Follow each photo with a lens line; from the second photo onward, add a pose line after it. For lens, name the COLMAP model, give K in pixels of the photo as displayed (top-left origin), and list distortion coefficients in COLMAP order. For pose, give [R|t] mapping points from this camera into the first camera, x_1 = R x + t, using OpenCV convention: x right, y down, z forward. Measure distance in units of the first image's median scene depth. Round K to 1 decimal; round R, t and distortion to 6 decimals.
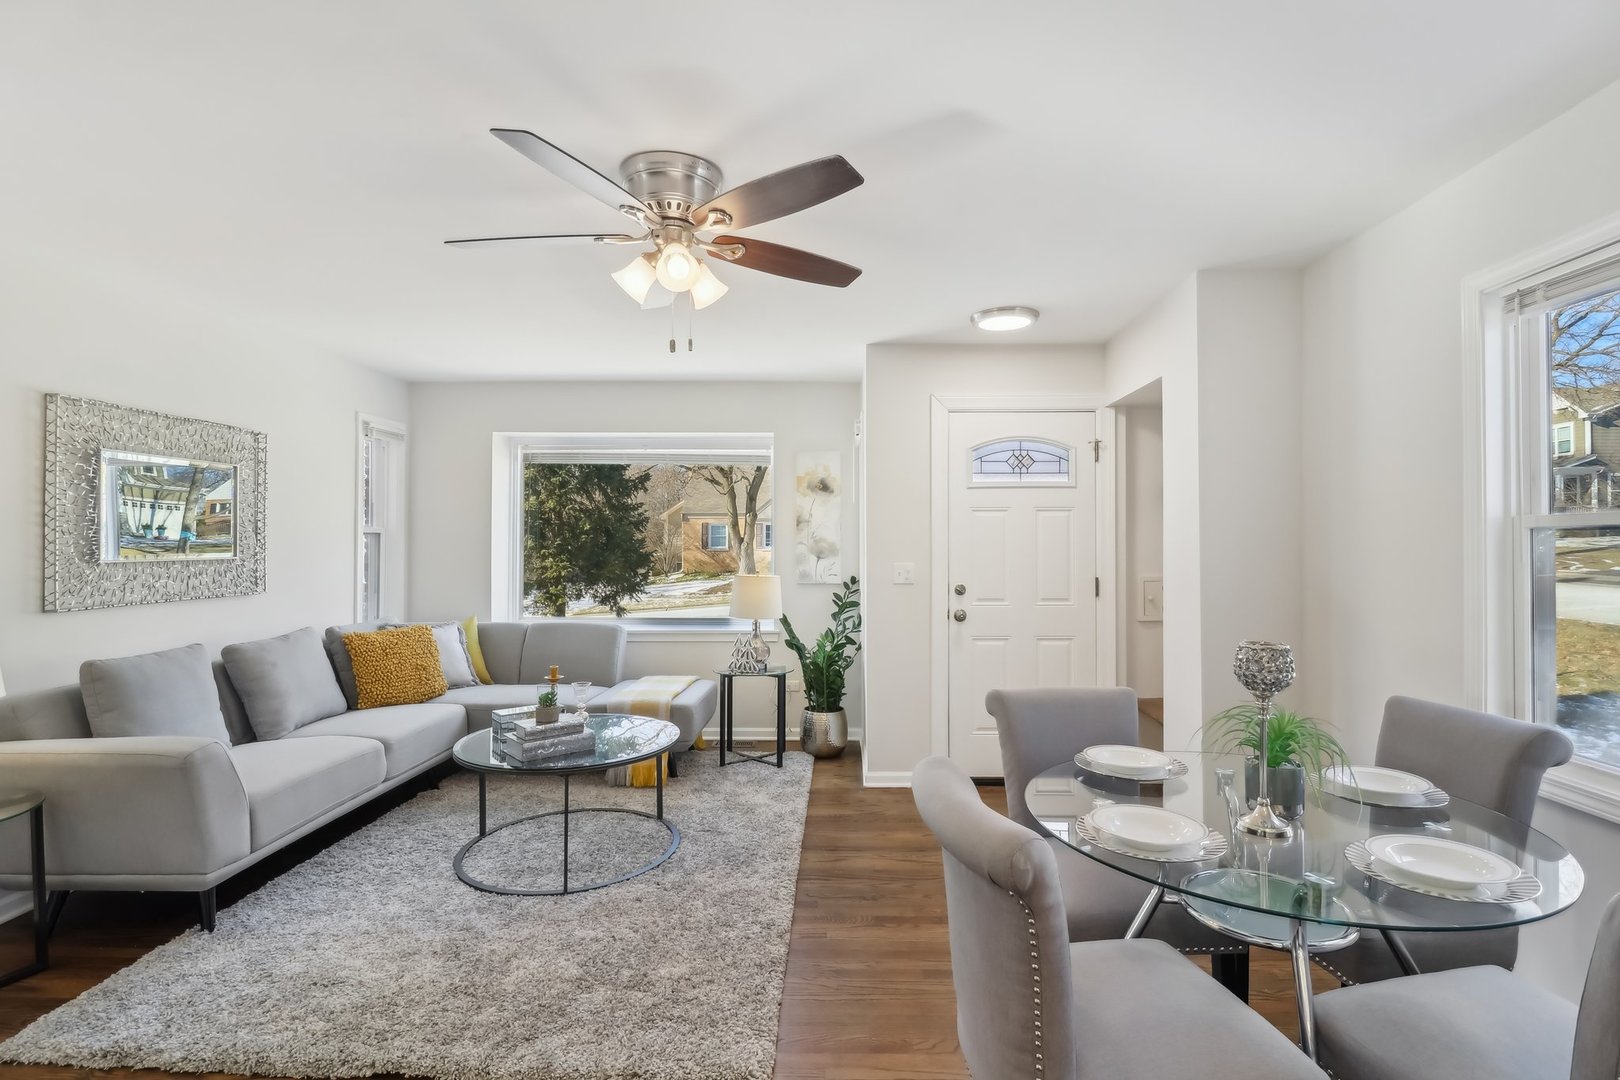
lens RADIAL K [[764.6, 0, 819.8], [0, 764.6, 531.8], [0, 0, 1]] dist [0.000277, -0.011823]
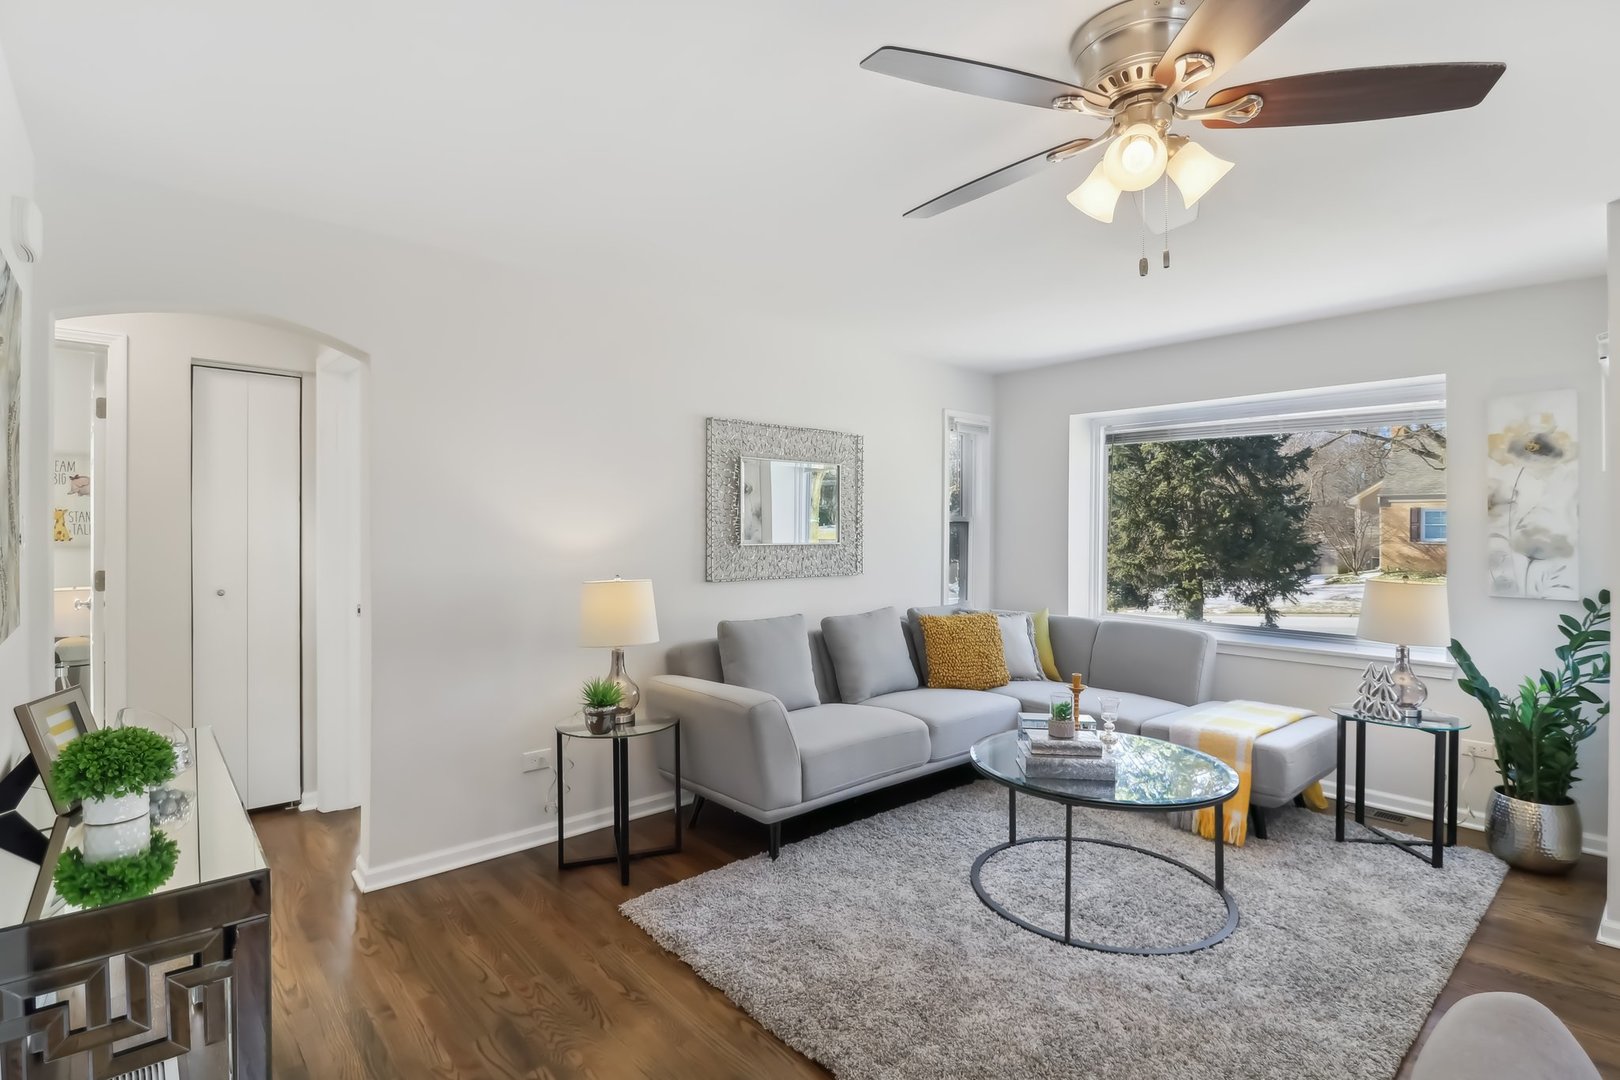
lens RADIAL K [[777.4, 0, 805.0], [0, 777.4, 523.9], [0, 0, 1]] dist [0.001072, -0.013754]
pose [[0.677162, -0.000703, -0.735833, 0.075682], [0.004082, 0.999988, 0.002801, 0.000664], [0.735822, -0.004900, 0.677157, 0.138933]]
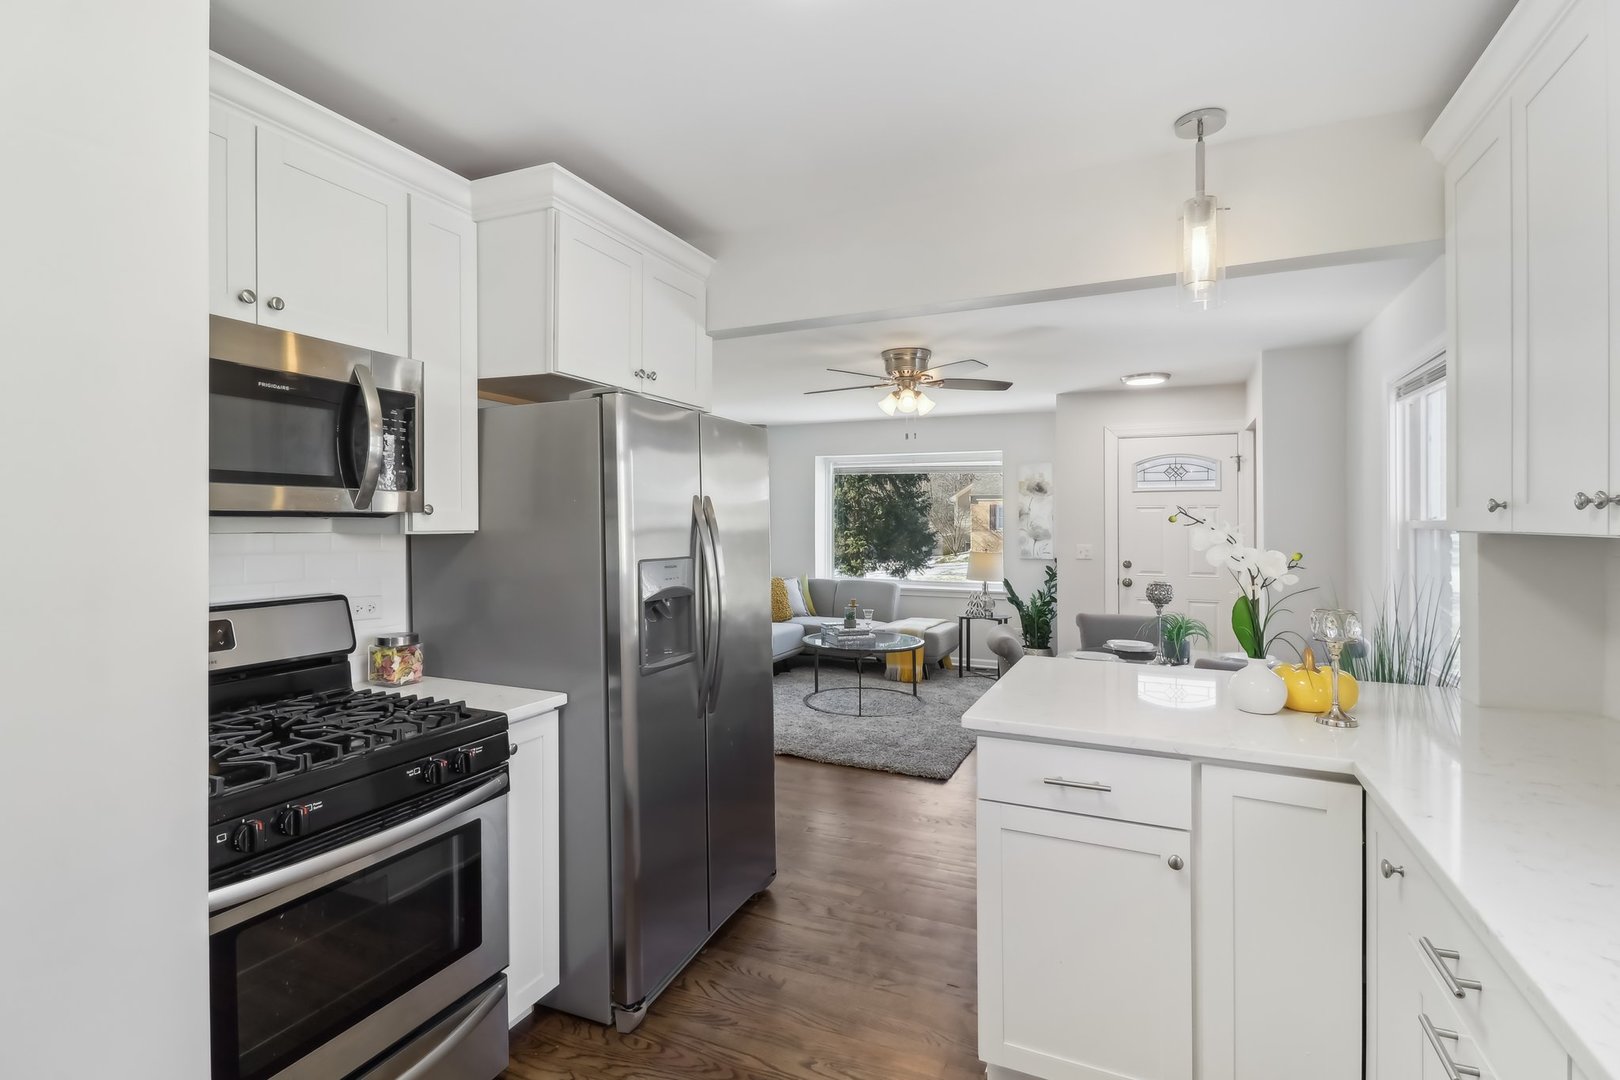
lens RADIAL K [[756.9, 0, 768.5], [0, 756.9, 509.5], [0, 0, 1]] dist [0.000633, 0.000032]
pose [[0.901263, -0.005904, -0.433233, 0.194729], [0.004658, 0.999981, -0.003939, -0.022742], [0.433248, 0.001532, 0.901273, -0.552016]]
